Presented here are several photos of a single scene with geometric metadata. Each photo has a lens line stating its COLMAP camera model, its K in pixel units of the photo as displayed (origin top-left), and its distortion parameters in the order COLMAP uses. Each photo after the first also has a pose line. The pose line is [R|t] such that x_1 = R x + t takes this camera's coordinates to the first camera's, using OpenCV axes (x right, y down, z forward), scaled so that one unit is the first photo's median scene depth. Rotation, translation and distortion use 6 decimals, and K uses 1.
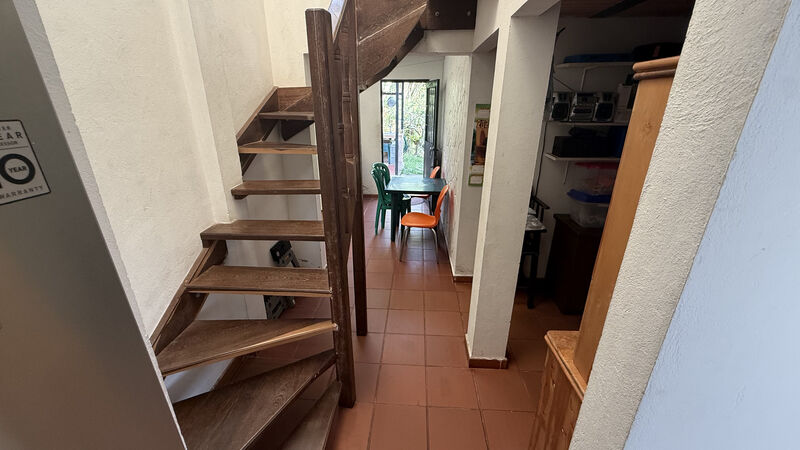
lens RADIAL K [[319.4, 0, 397.4], [0, 319.4, 225.0], [0, 0, 1]] dist [-0.000116, 0.000070]
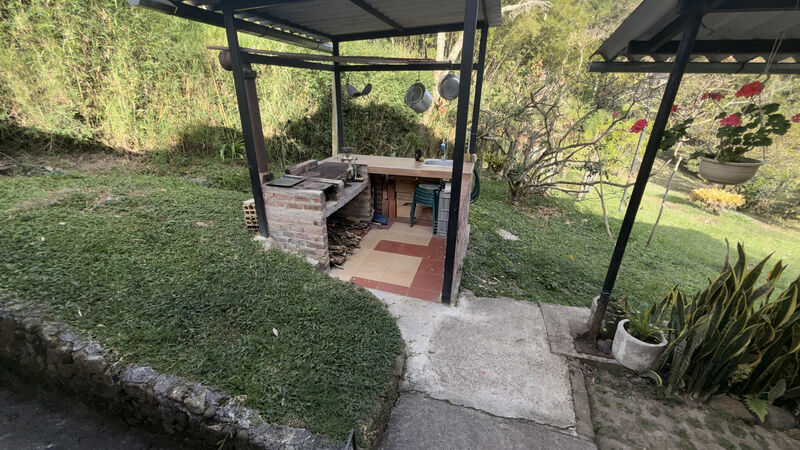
lens RADIAL K [[319.4, 0, 397.4], [0, 319.4, 225.0], [0, 0, 1]] dist [-0.000116, 0.000070]
pose [[0.981576, 0.079530, -0.173737, -0.000262], [-0.074620, 0.996611, 0.034622, -0.221703], [0.175901, -0.021019, 0.984183, 0.589926]]
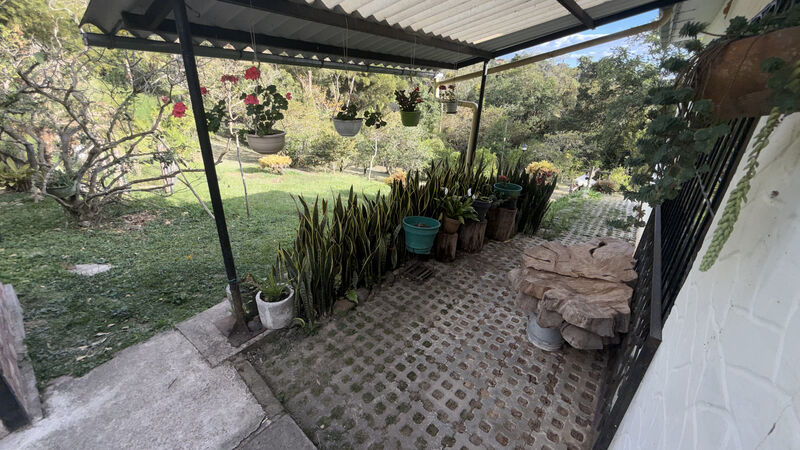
lens RADIAL K [[319.4, 0, 397.4], [0, 319.4, 225.0], [0, 0, 1]] dist [-0.000116, 0.000070]
pose [[0.561376, -0.319726, 0.763303, 0.016756], [0.270613, 0.942568, 0.195791, -0.226324], [-0.782065, 0.096647, 0.615657, 0.606106]]
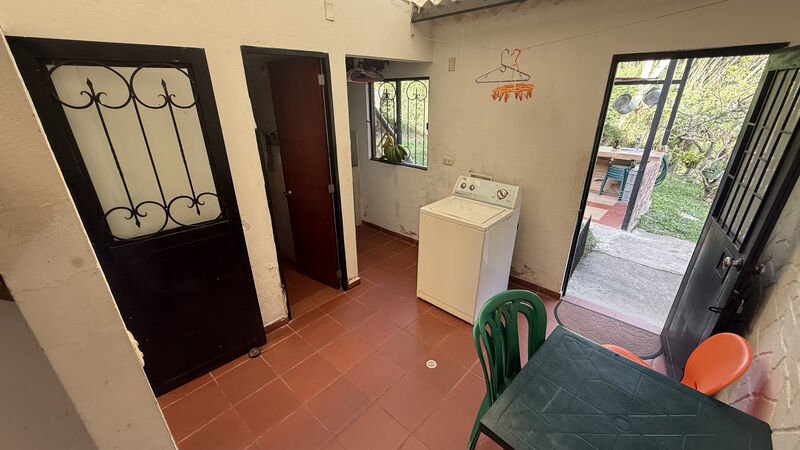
lens RADIAL K [[319.4, 0, 397.4], [0, 319.4, 225.0], [0, 0, 1]] dist [-0.000116, 0.000070]
pose [[0.777405, 0.232145, -0.584595, 0.013330], [-0.217396, 0.971291, 0.096606, -0.117563], [0.590238, 0.051986, 0.805553, 0.280856]]
